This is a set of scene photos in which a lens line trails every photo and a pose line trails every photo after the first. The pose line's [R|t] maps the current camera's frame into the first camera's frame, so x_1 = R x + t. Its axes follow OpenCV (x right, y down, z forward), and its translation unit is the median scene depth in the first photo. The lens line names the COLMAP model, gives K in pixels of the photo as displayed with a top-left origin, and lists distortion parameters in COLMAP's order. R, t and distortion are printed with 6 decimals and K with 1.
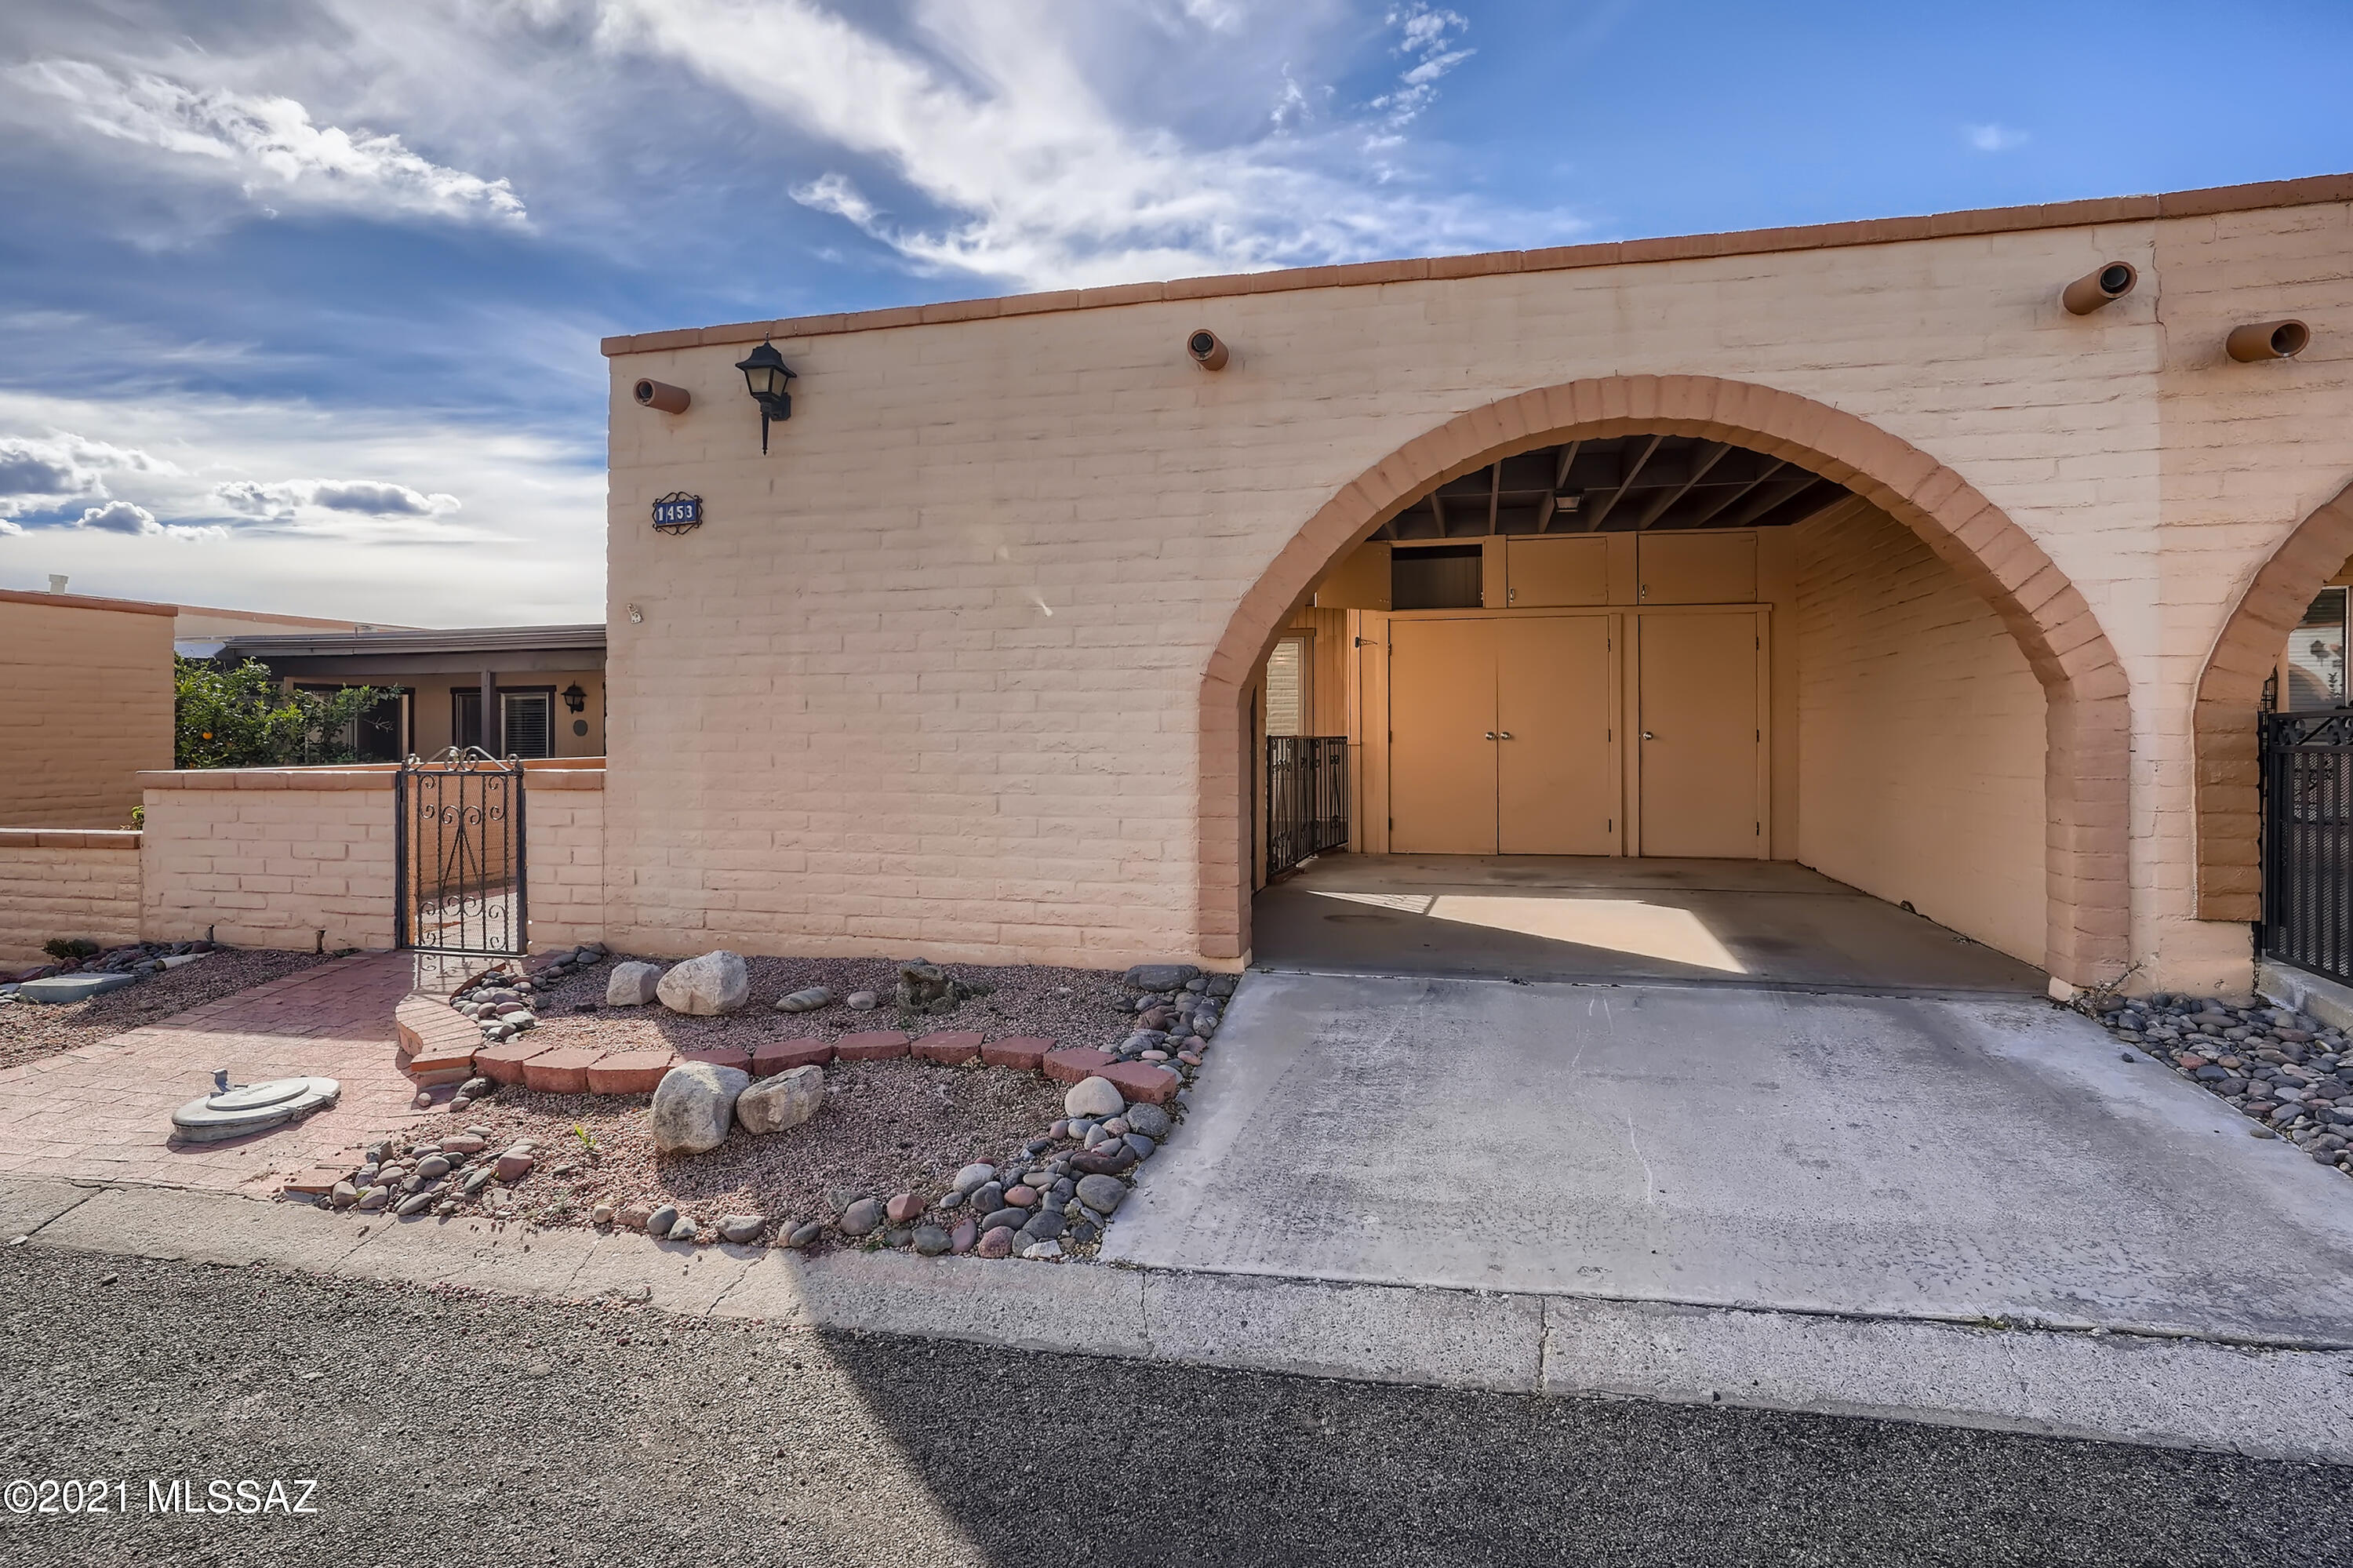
lens RADIAL K [[1160.1, 0, 1190.6], [0, 1160.1, 744.8], [0, 0, 1]] dist [-0.040922, 0.018277]
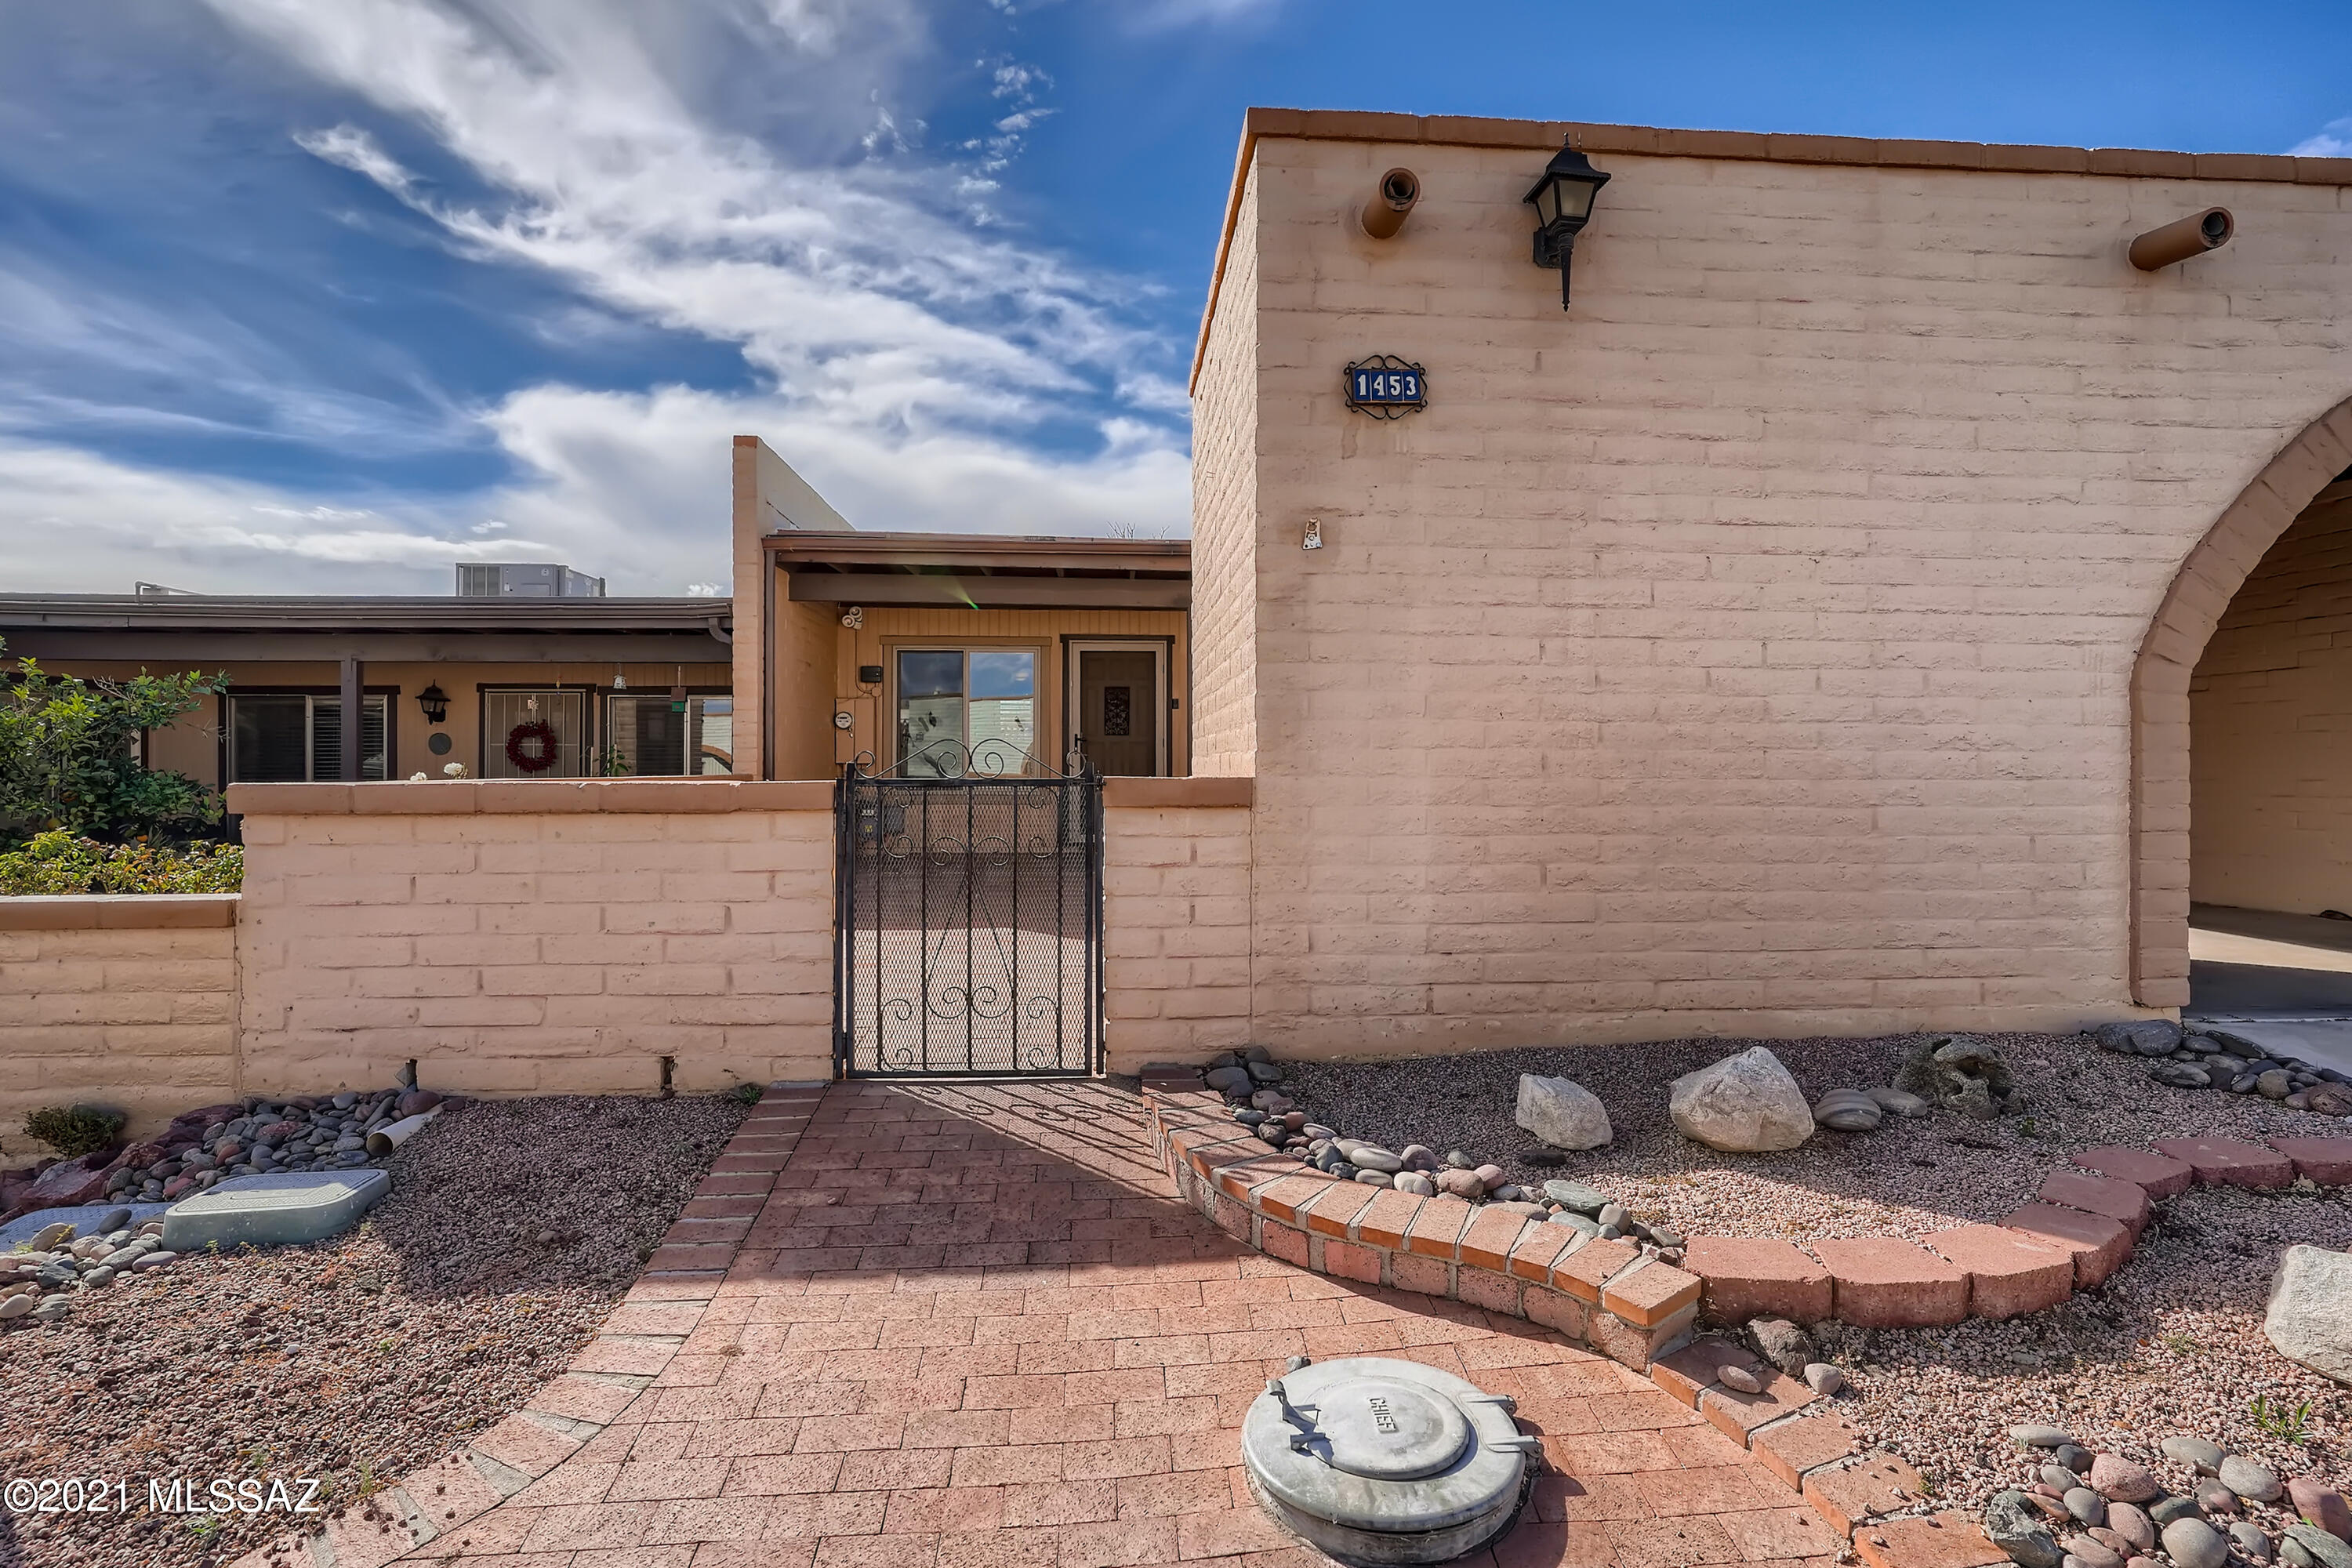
lens RADIAL K [[1159.5, 0, 1162.2], [0, 1159.5, 786.3], [0, 0, 1]] dist [-0.040922, 0.018277]
pose [[0.953767, 0.000454, 0.300547, -0.769699], [-0.000758, 0.999999, 0.000893, 0.027748], [-0.300547, -0.001080, 0.953766, 0.406903]]
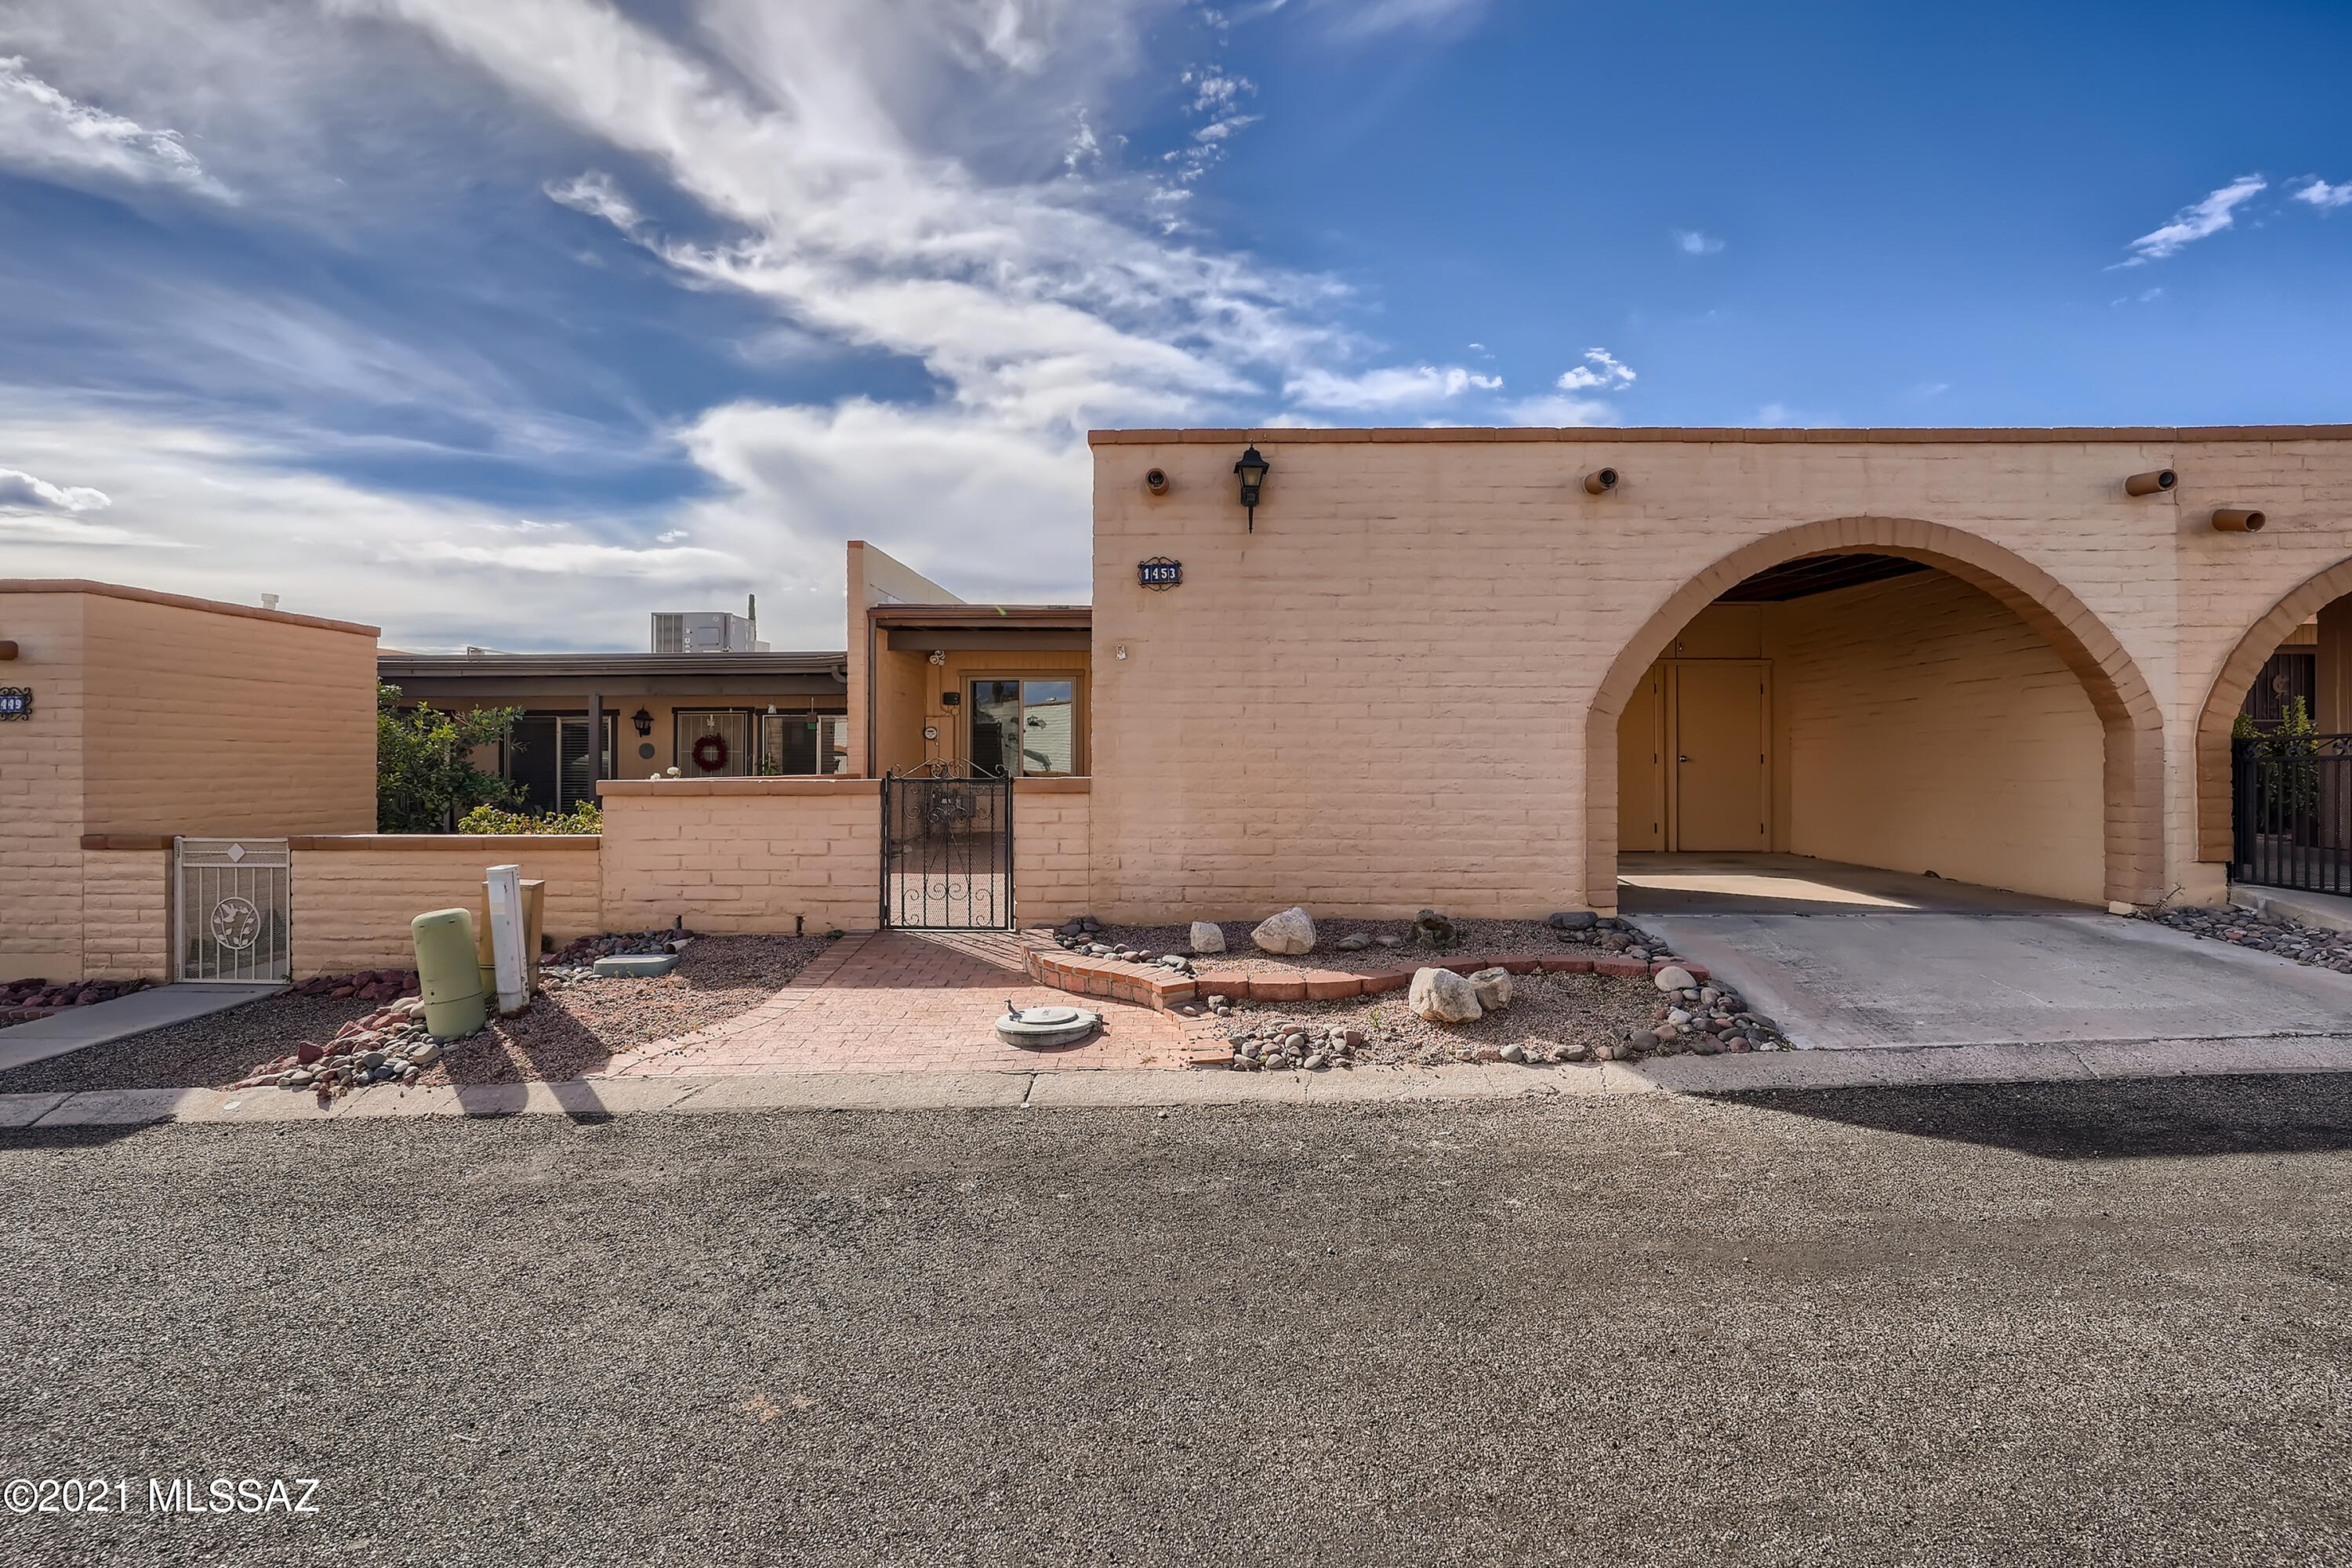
lens RADIAL K [[1159.5, 0, 1166.6], [0, 1159.5, 783.3], [0, 0, 1]] dist [-0.040922, 0.018277]
pose [[0.980352, 0.000243, 0.197257, -0.691739], [-0.000926, 0.999994, 0.003371, 0.024746], [-0.197255, -0.003487, 0.980346, -0.252592]]
